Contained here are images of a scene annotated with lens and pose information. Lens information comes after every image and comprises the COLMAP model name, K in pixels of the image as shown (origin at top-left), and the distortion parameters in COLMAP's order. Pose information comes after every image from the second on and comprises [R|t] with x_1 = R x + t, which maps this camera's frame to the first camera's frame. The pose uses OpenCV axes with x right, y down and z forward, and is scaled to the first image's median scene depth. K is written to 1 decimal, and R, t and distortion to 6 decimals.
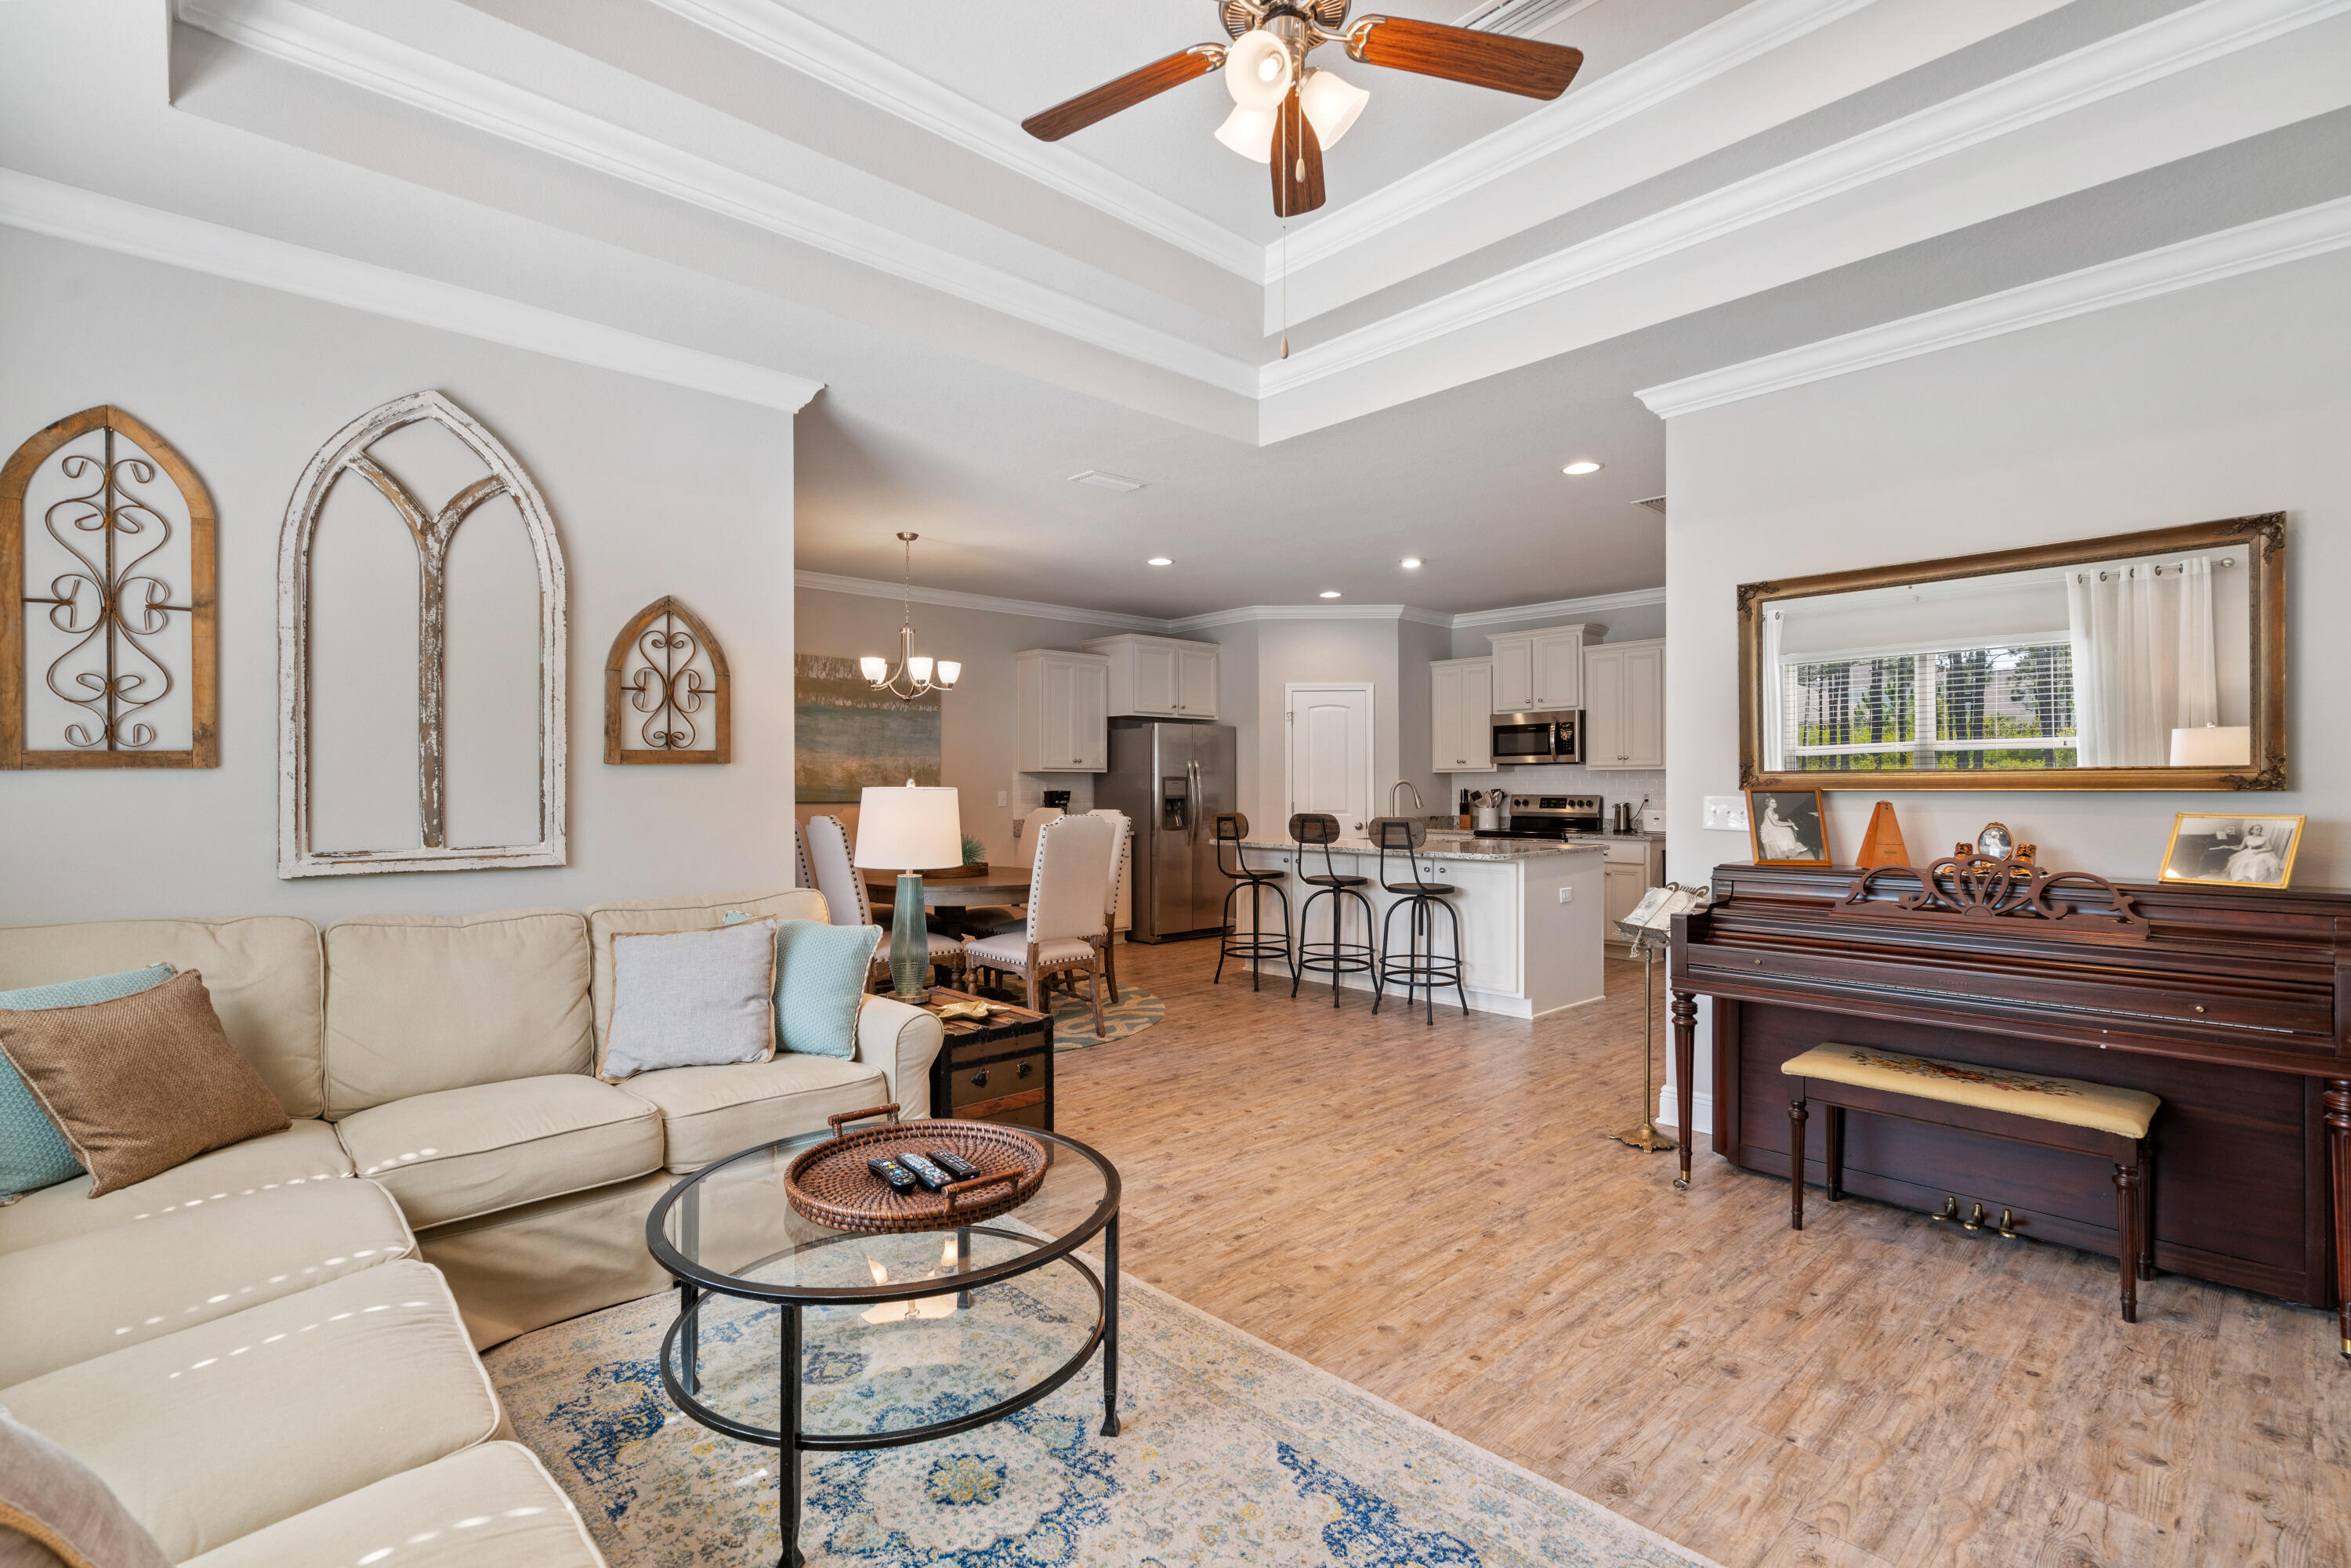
lens RADIAL K [[1054.5, 0, 1162.6], [0, 1054.5, 791.2], [0, 0, 1]] dist [-0.014545, 0.005729]
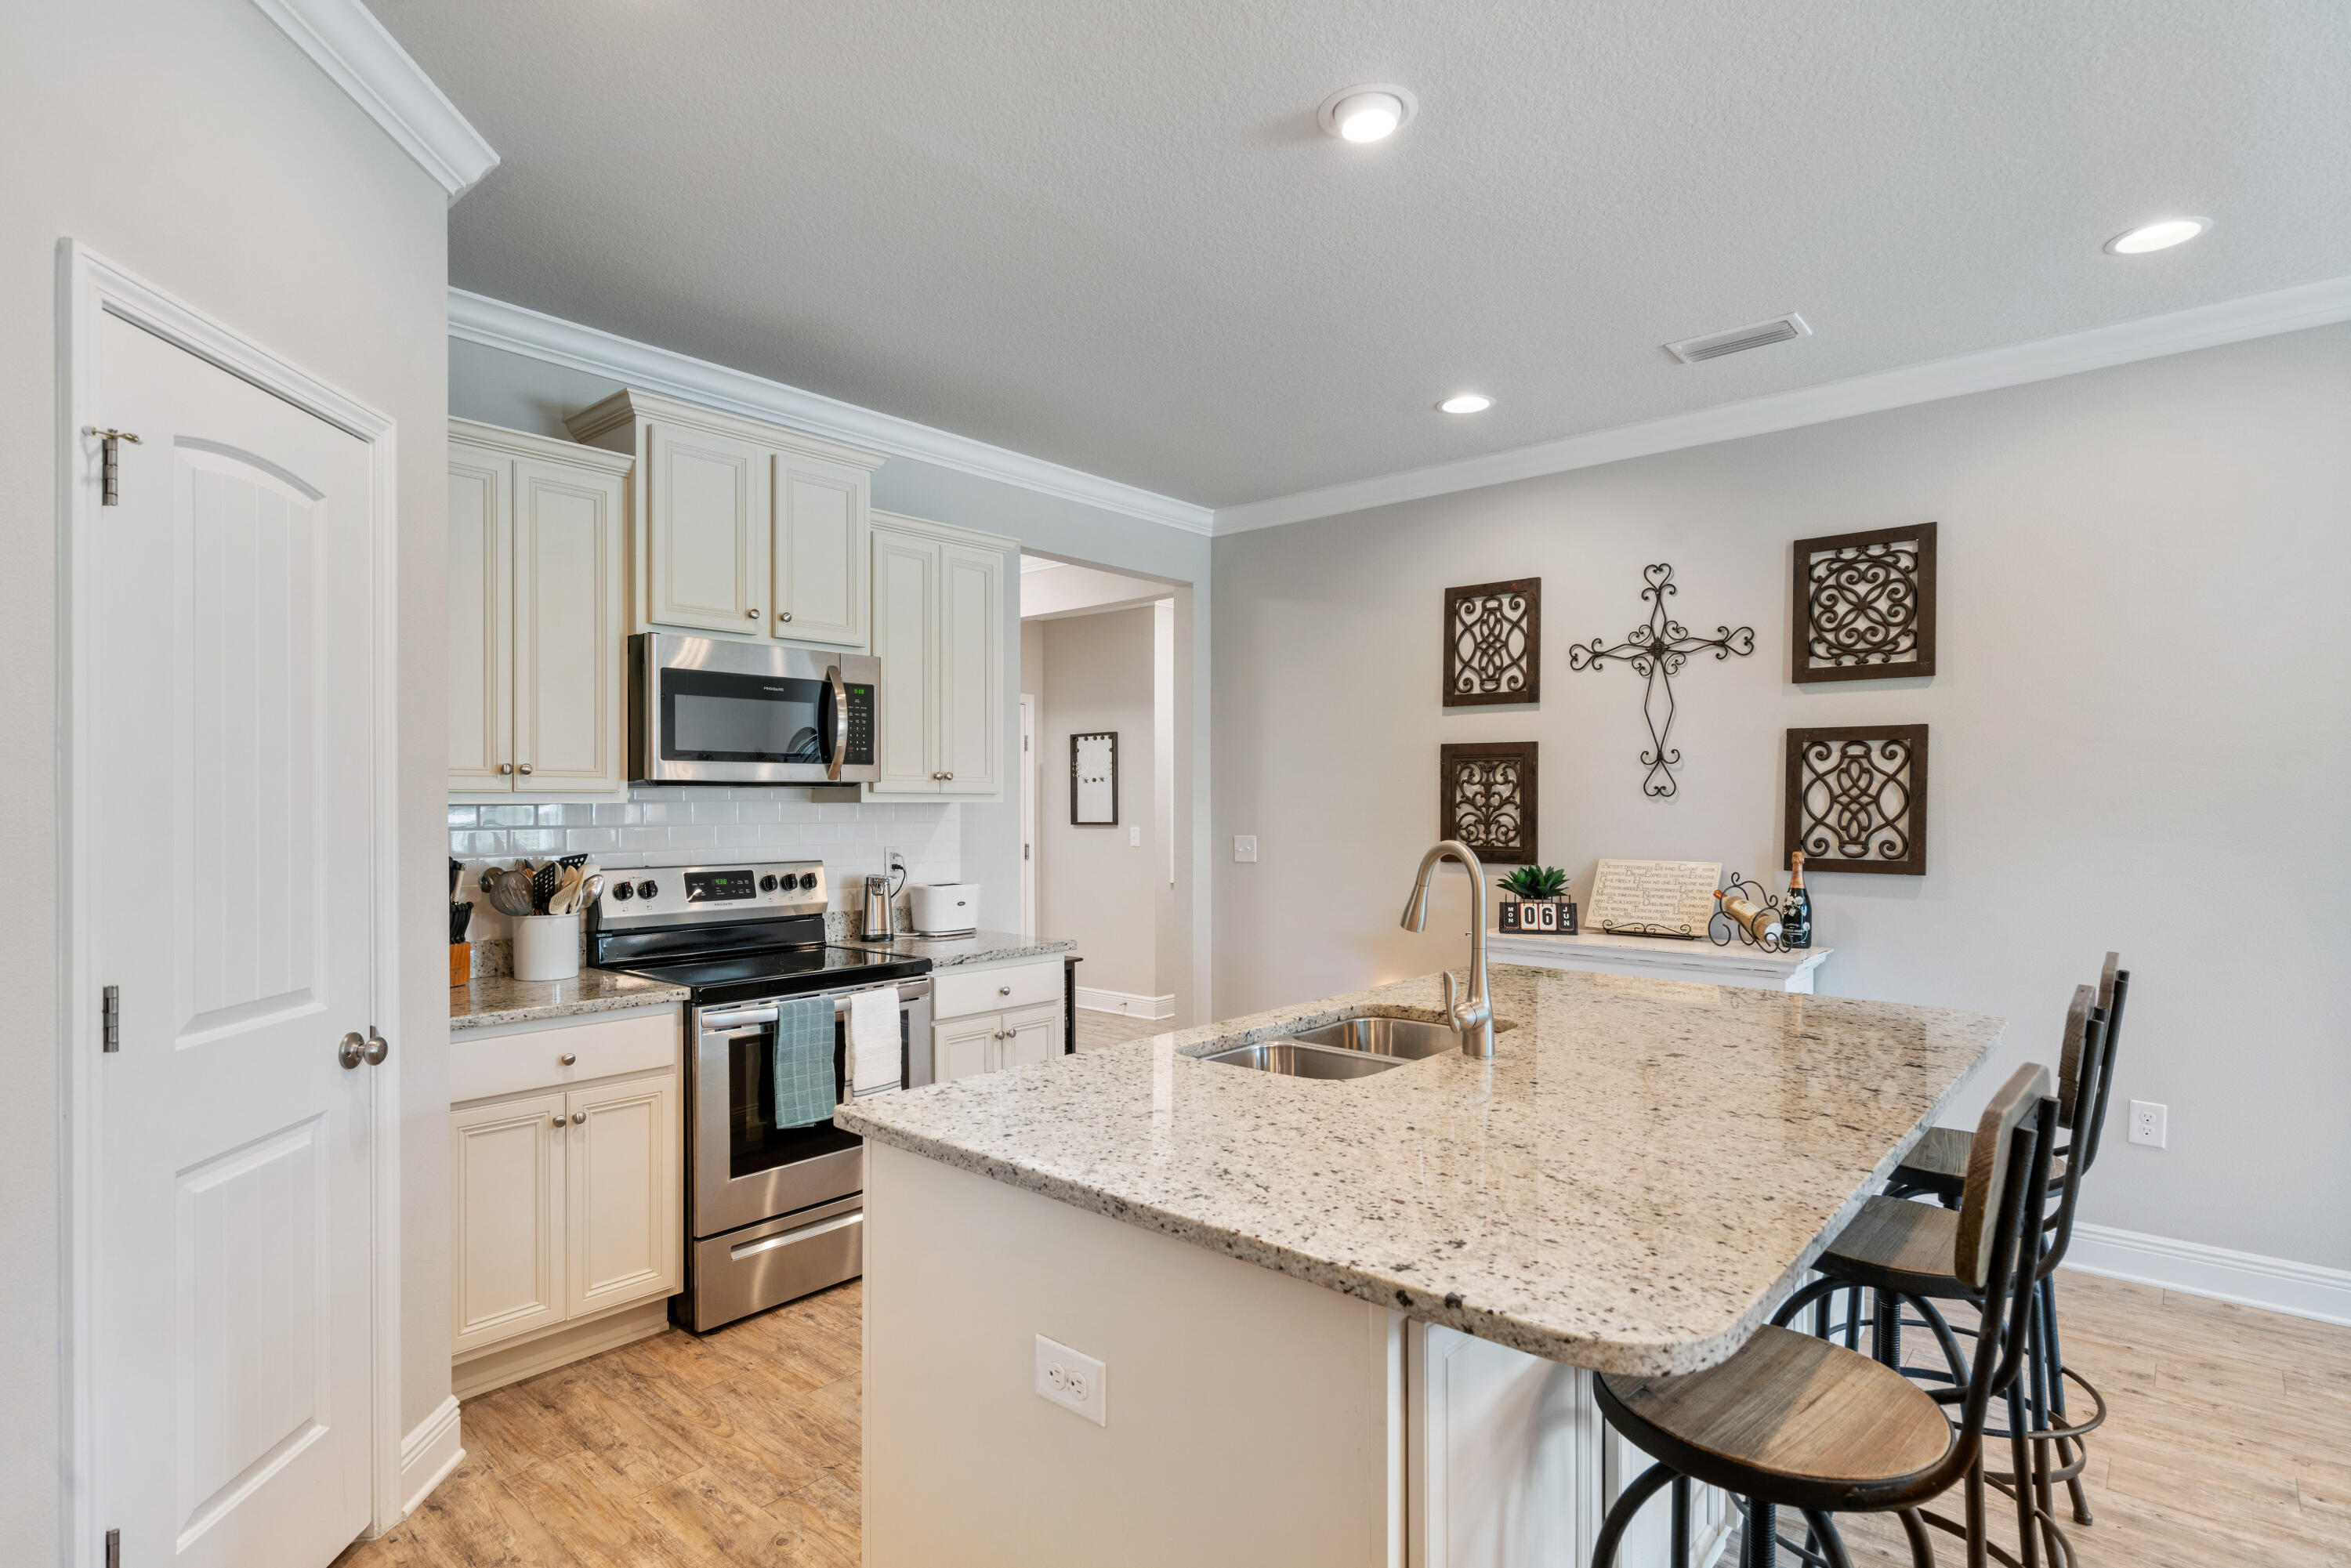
lens RADIAL K [[1194.3, 0, 1186.1], [0, 1194.3, 800.2], [0, 0, 1]] dist [0.033916, -0.011849]
pose [[-0.121032, 0.004873, 0.992637, -0.156712], [0.006543, 0.999970, -0.004111, -0.031268], [-0.992627, 0.005997, -0.121061, 1.616145]]
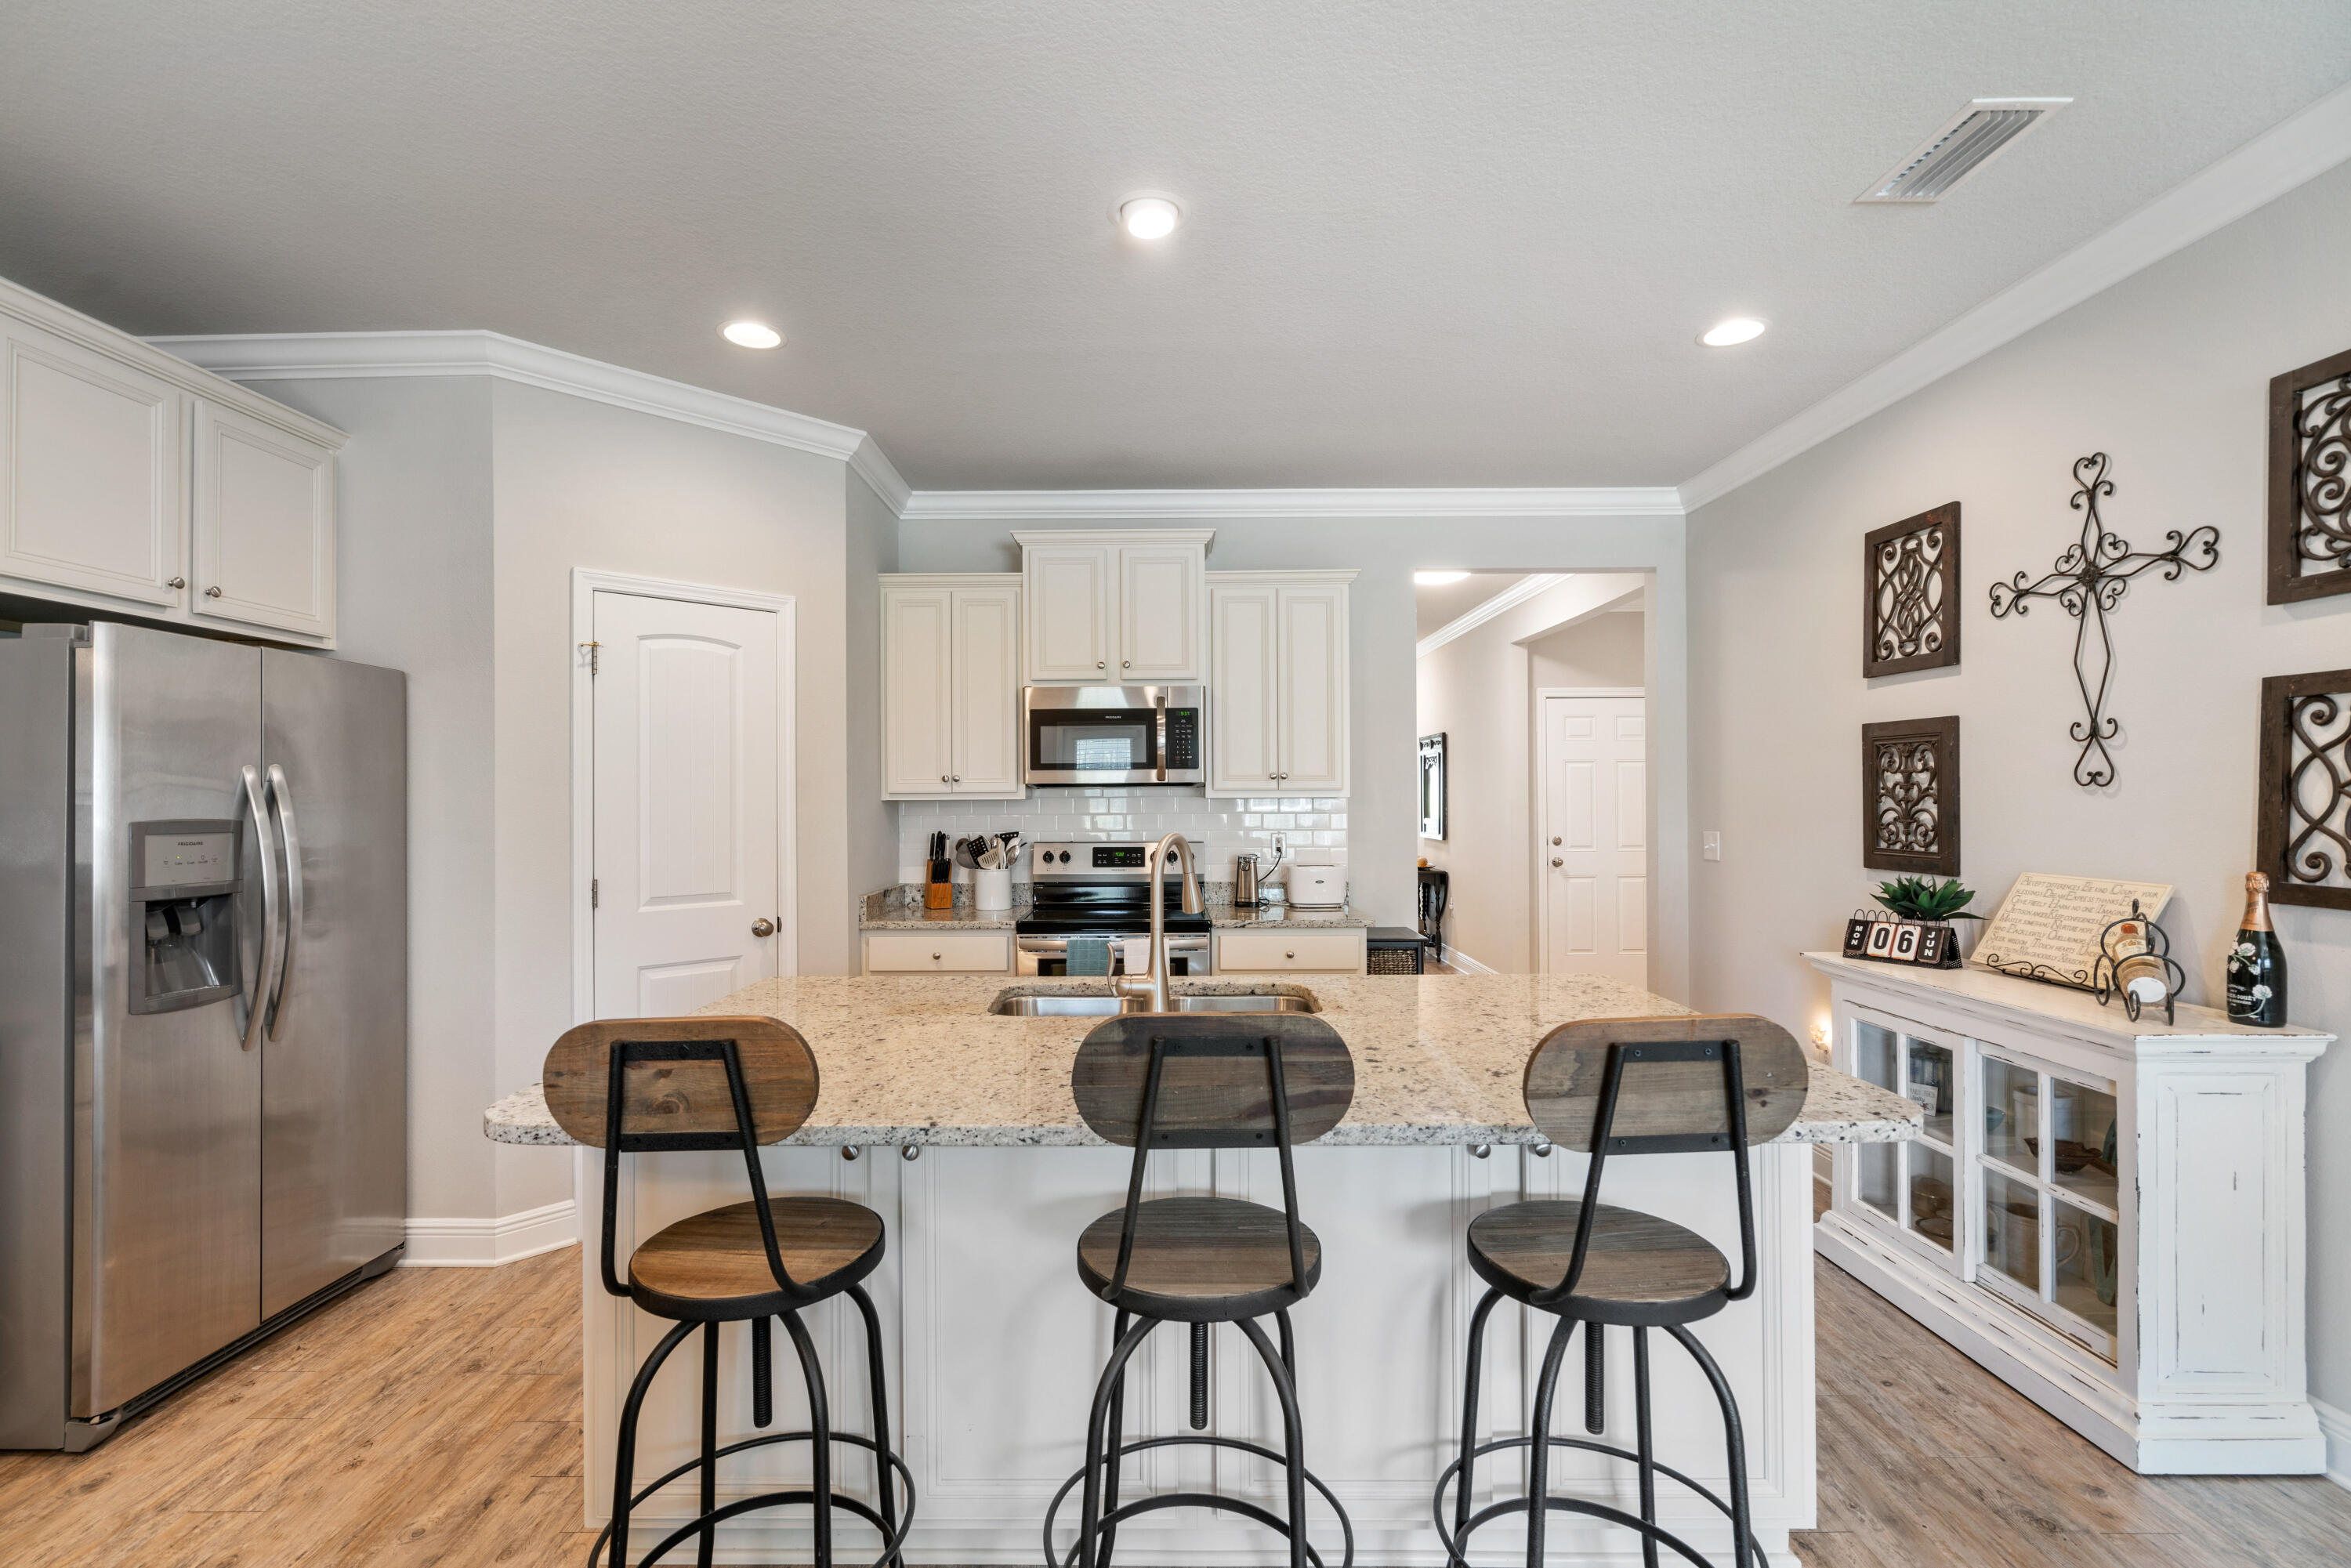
lens RADIAL K [[1054.5, 0, 1165.0], [0, 1054.5, 789.1], [0, 0, 1]] dist [-0.014545, 0.005729]
pose [[0.671013, 0.005360, 0.741427, -0.034901], [0.007165, 0.999880, -0.013713, -0.029637], [-0.741411, 0.014514, 0.670894, 1.122350]]
